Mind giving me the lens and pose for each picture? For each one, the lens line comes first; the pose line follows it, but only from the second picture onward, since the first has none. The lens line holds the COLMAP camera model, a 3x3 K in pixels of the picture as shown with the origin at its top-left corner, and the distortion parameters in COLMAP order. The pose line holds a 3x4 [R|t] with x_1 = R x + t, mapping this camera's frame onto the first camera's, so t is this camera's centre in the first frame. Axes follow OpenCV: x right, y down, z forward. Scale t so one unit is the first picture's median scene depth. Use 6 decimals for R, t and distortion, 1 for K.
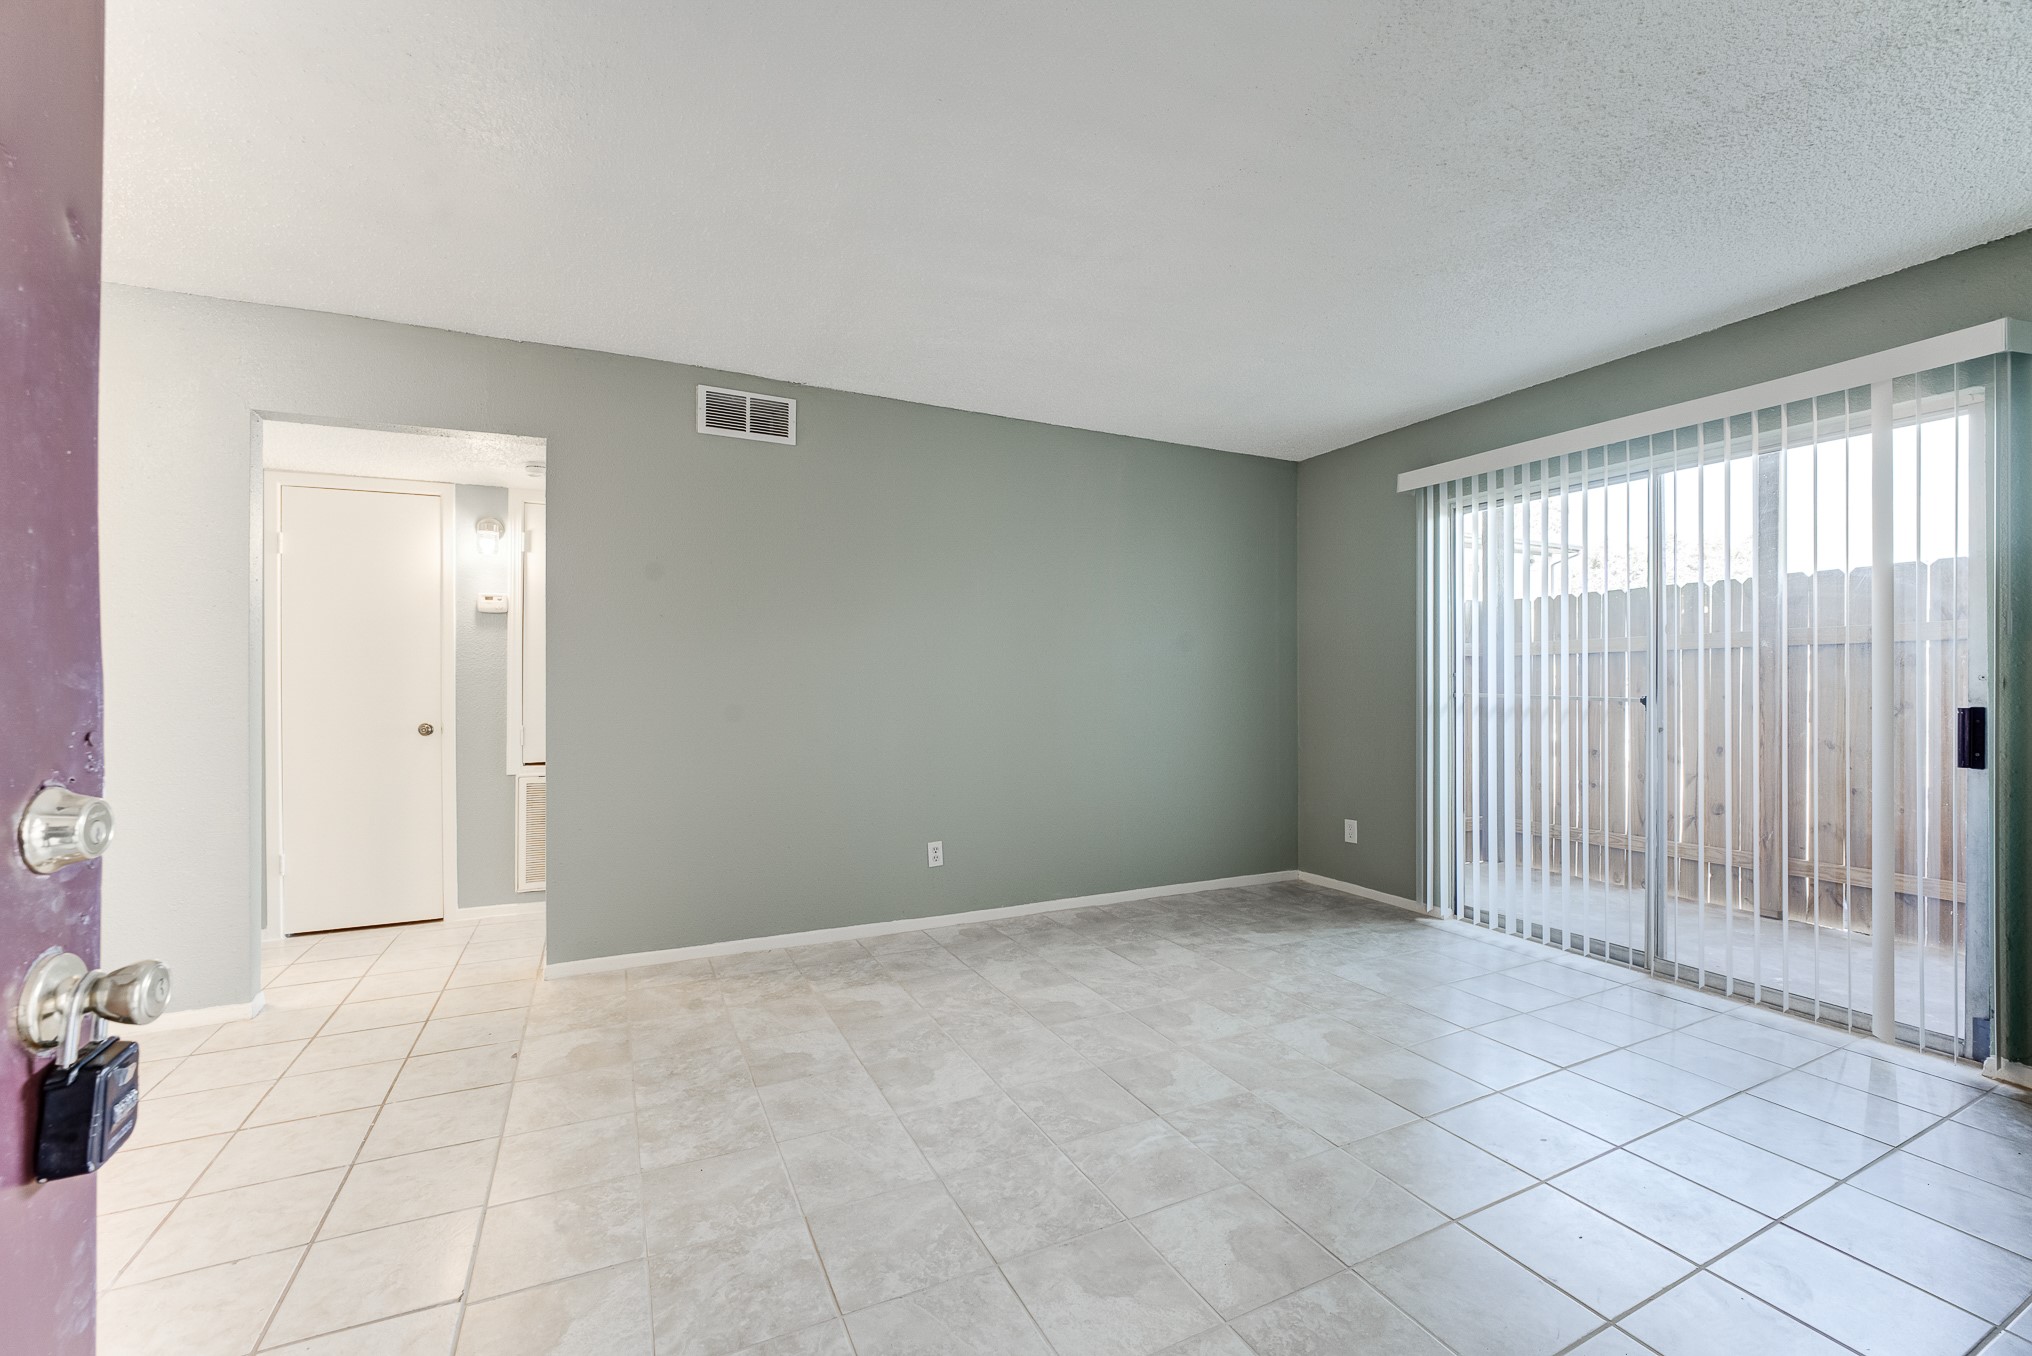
lens RADIAL K [[824.3, 0, 999.9], [0, 824.3, 682.5], [0, 0, 1]] dist [-0.008371, 0.000375]
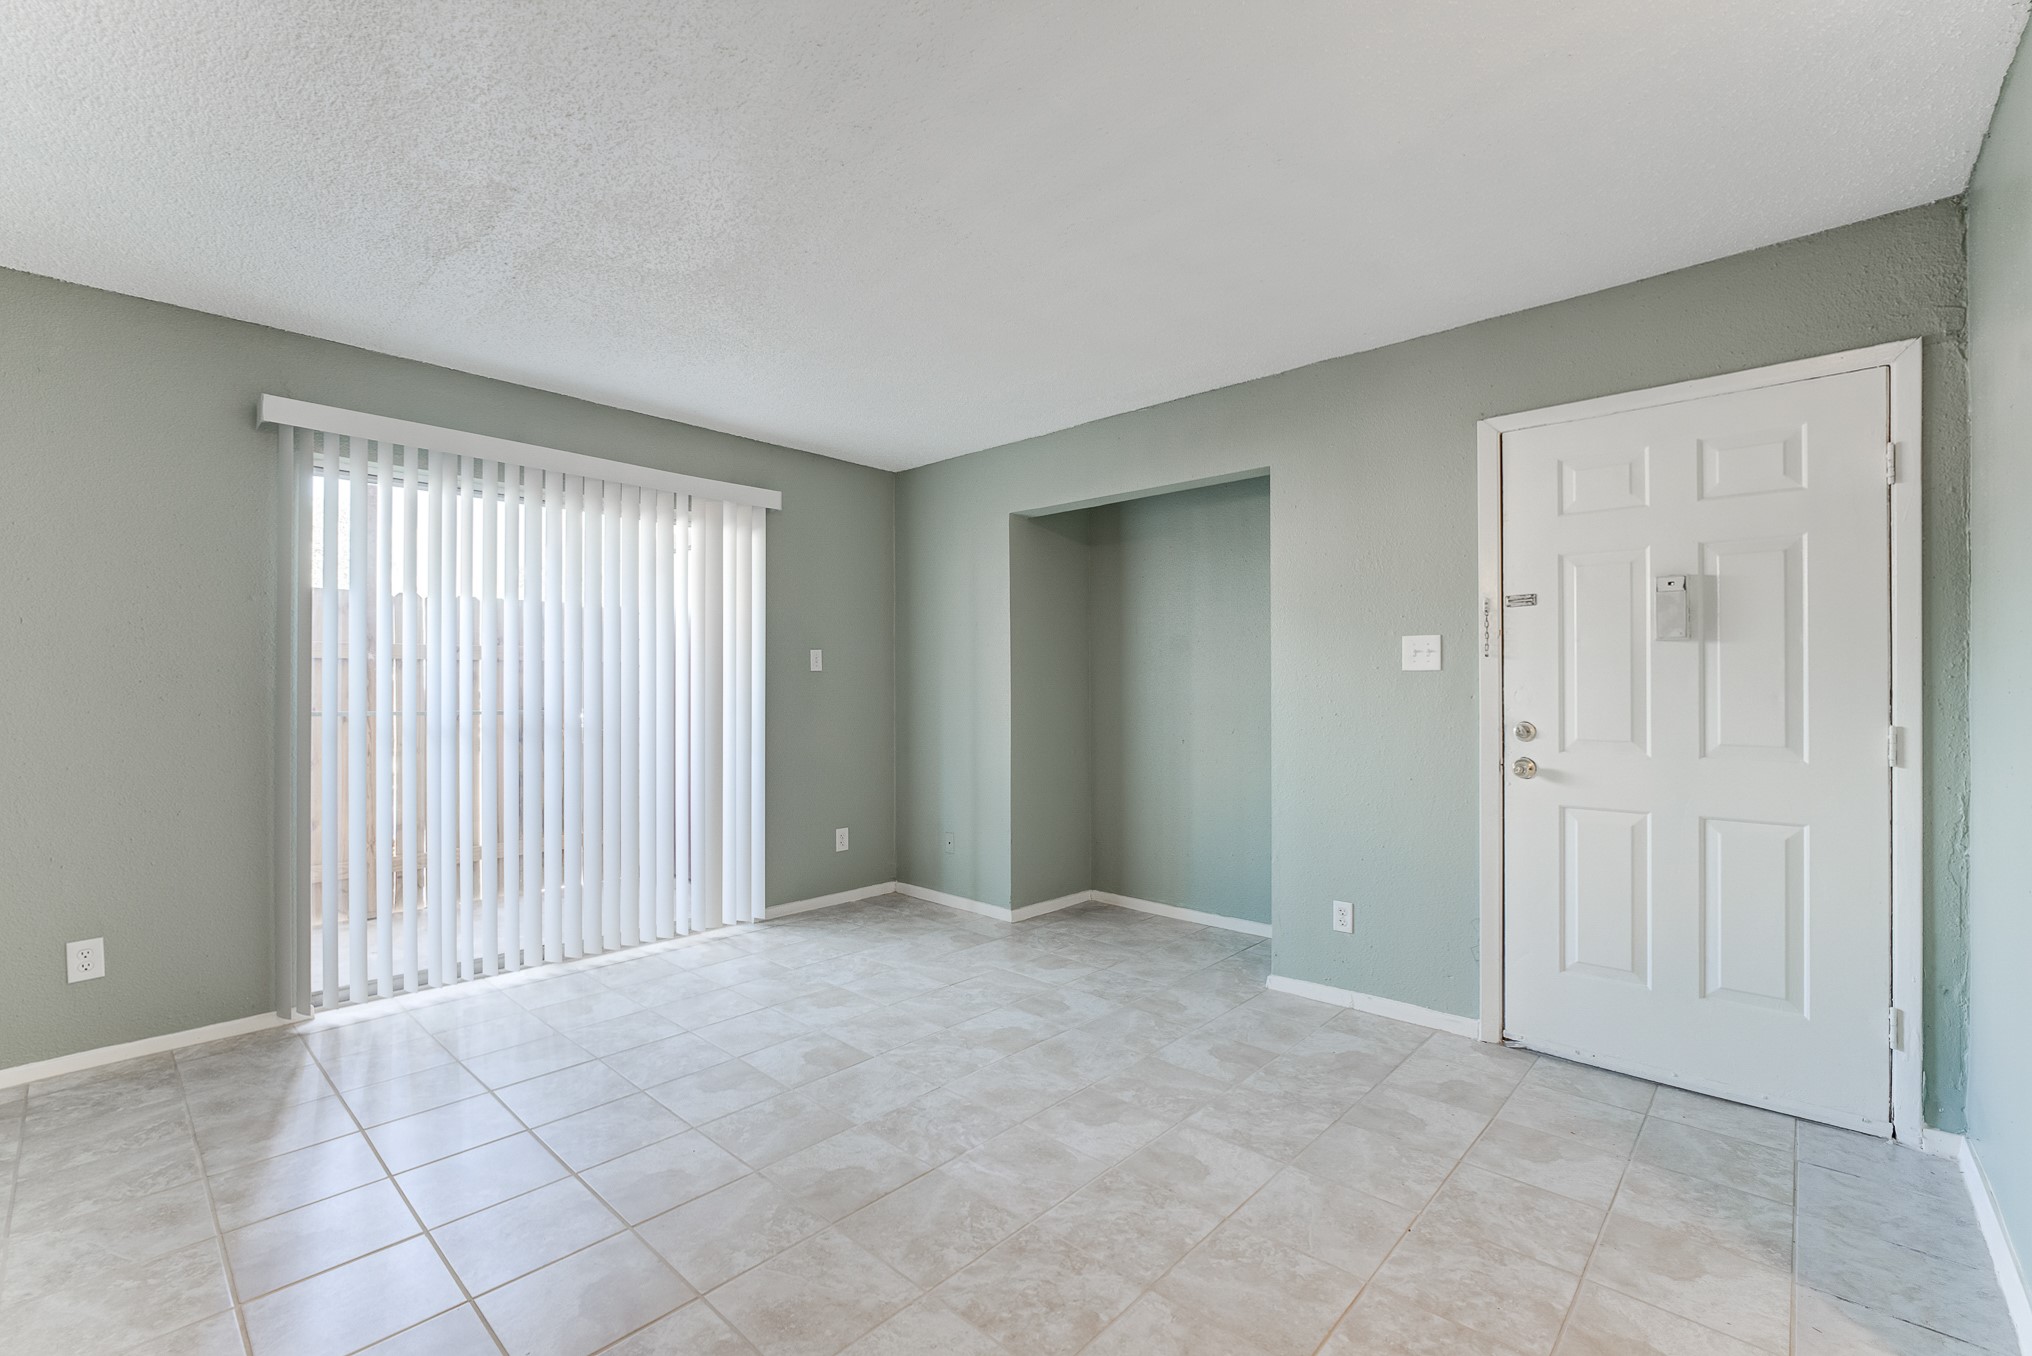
lens RADIAL K [[861.6, 0, 1009.9], [0, 861.6, 686.8], [0, 0, 1]] dist [-0.002588, 0.001551]
pose [[-0.364935, -0.001158, 0.931032, -0.519778], [-0.000636, 0.999999, 0.000995, -0.014569], [-0.931033, -0.000229, -0.364936, 0.888388]]
